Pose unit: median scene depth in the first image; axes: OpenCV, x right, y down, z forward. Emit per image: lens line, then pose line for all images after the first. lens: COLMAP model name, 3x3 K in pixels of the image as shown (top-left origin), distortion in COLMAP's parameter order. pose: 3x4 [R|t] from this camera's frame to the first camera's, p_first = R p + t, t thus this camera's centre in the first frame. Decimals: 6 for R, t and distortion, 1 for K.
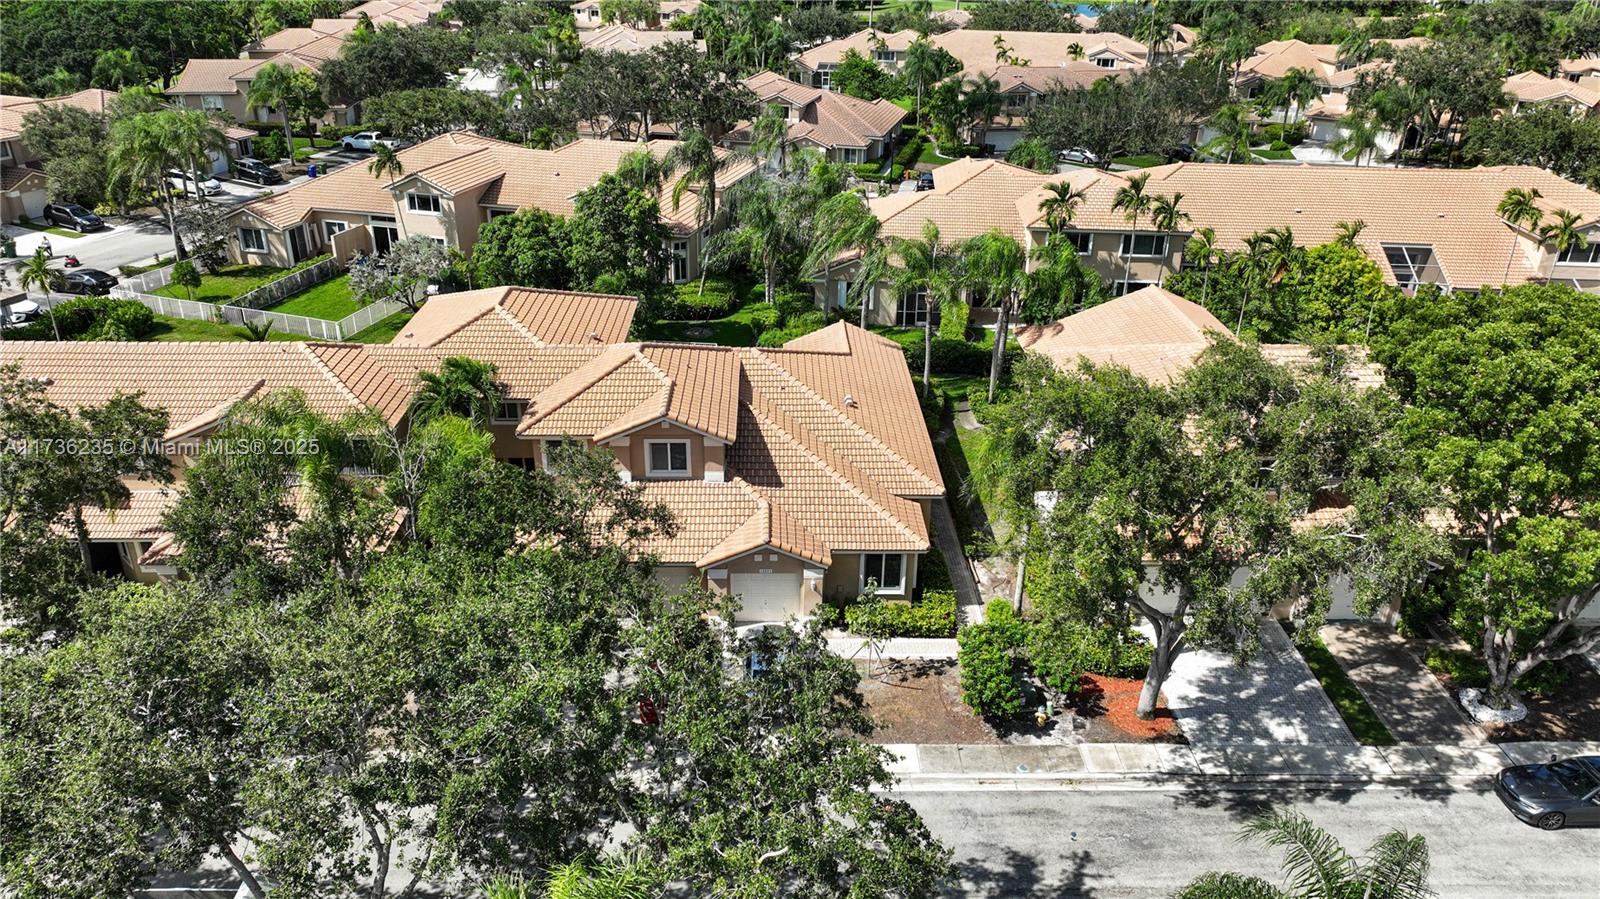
lens RADIAL K [[1126.5, 0, 800.0], [0, 1126.5, 449.5], [0, 0, 1]] dist [-0.005837, 0.020675]
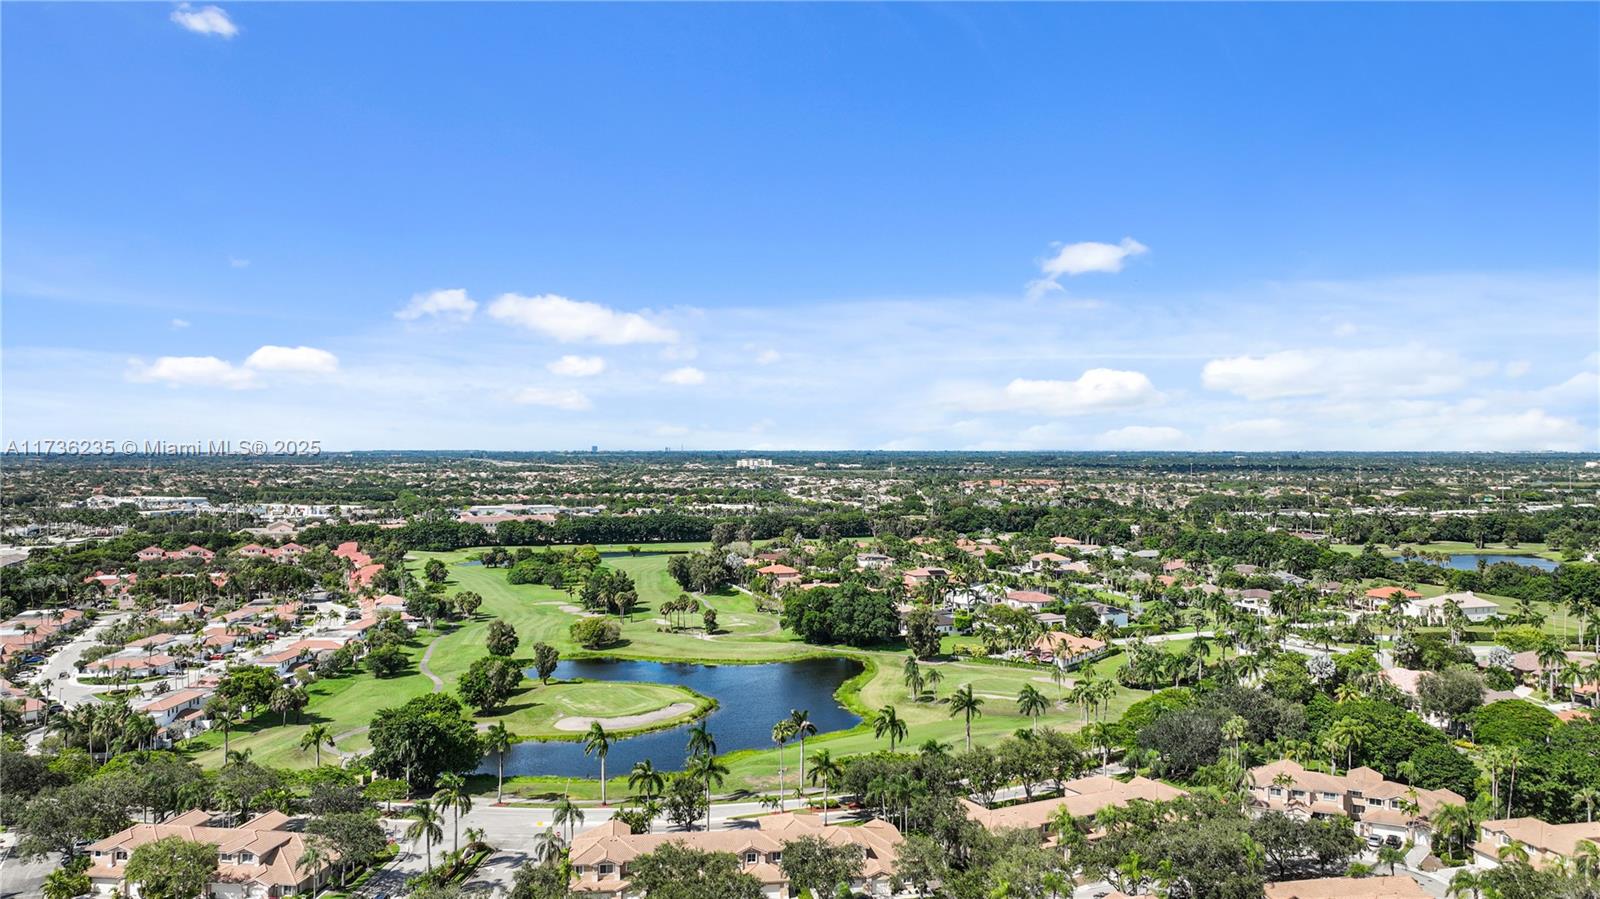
lens RADIAL K [[1126.5, 0, 800.0], [0, 1126.5, 449.5], [0, 0, 1]] dist [-0.005837, 0.020675]
pose [[0.945370, -0.011086, 0.325812, 0.018153], [0.148185, 0.904817, -0.399183, -1.519208], [-0.290375, 0.425656, 0.857030, 0.620927]]
